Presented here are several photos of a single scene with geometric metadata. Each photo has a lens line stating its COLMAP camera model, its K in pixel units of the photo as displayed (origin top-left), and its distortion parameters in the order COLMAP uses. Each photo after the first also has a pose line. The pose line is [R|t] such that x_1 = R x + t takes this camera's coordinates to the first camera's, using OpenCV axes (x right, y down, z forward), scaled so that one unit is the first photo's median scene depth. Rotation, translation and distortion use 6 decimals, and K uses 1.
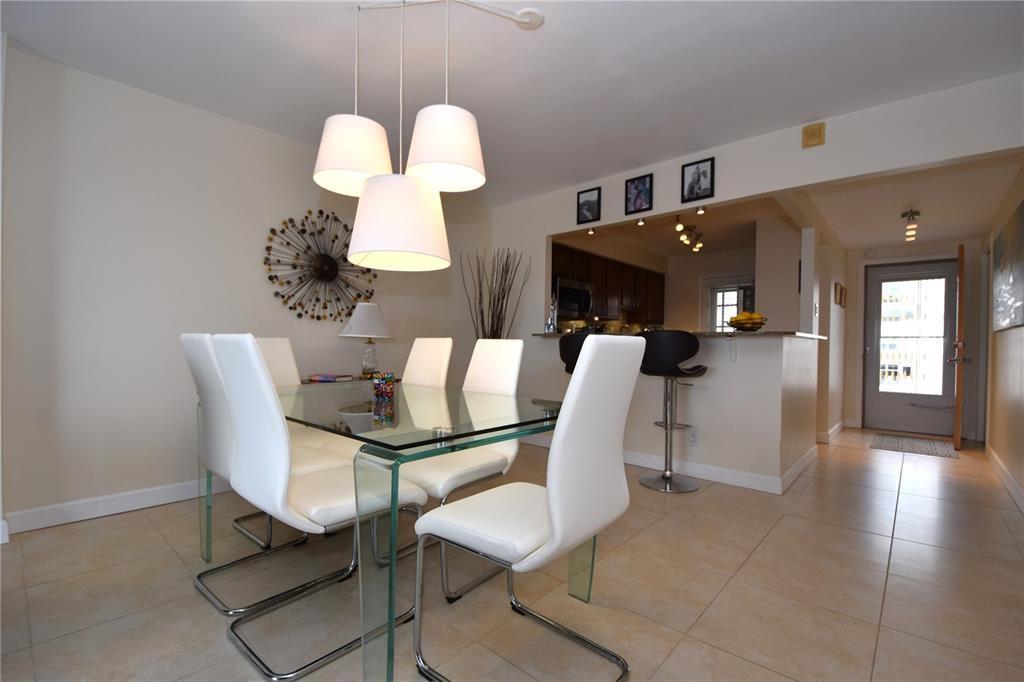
lens RADIAL K [[467.6, 0, 516.3], [0, 467.6, 356.6], [0, 0, 1]] dist [0.003206, -0.006197]
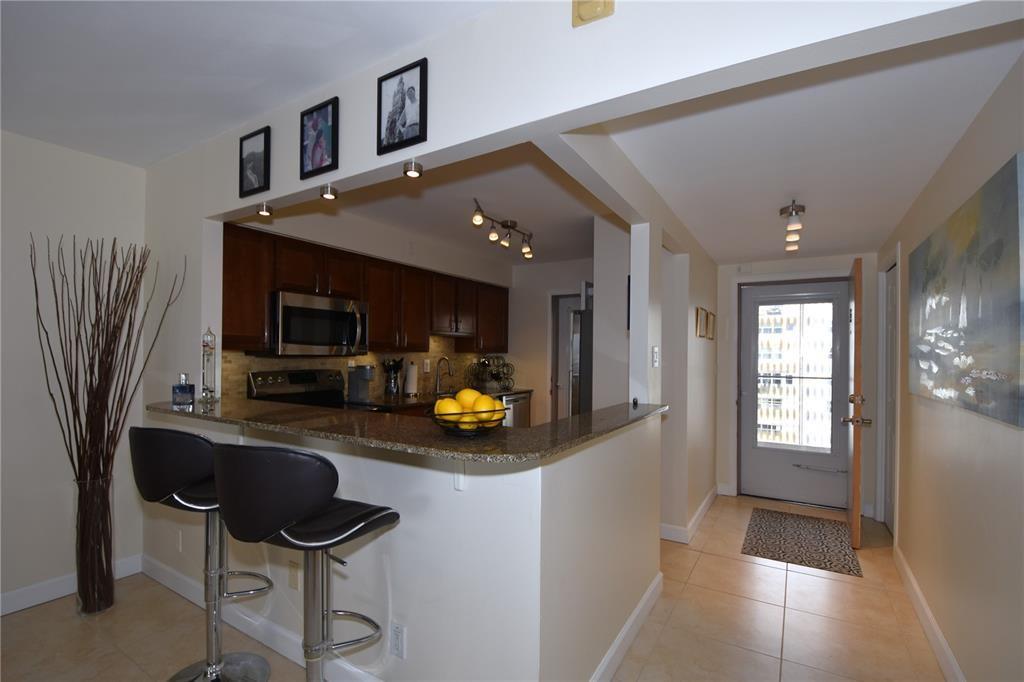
lens RADIAL K [[467.6, 0, 508.9], [0, 467.6, 349.7], [0, 0, 1]] dist [0.003206, -0.006197]
pose [[0.987591, 0.002848, 0.157020, 0.380875], [0.000528, 0.999770, -0.021450, -0.102581], [-0.157045, 0.021267, 0.987362, 0.456669]]
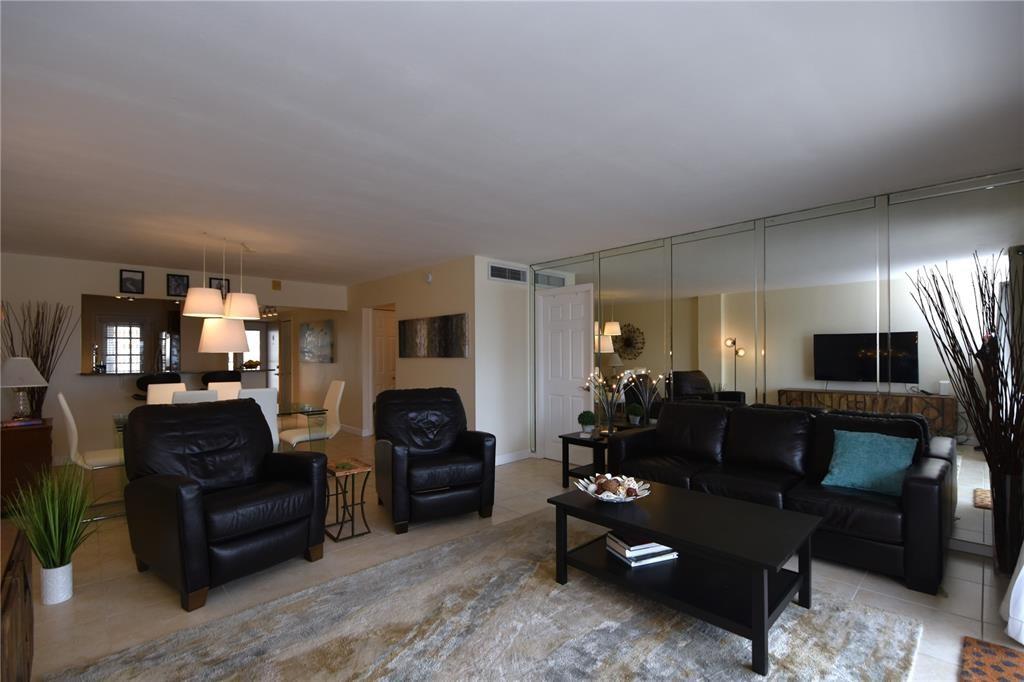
lens RADIAL K [[467.6, 0, 514.6], [0, 467.6, 346.1], [0, 0, 1]] dist [0.003206, -0.006197]
pose [[0.093524, 0.008904, 0.995577, -1.217078], [0.015747, 0.999822, -0.010421, -0.099801], [-0.995492, 0.016652, 0.093367, -0.302052]]
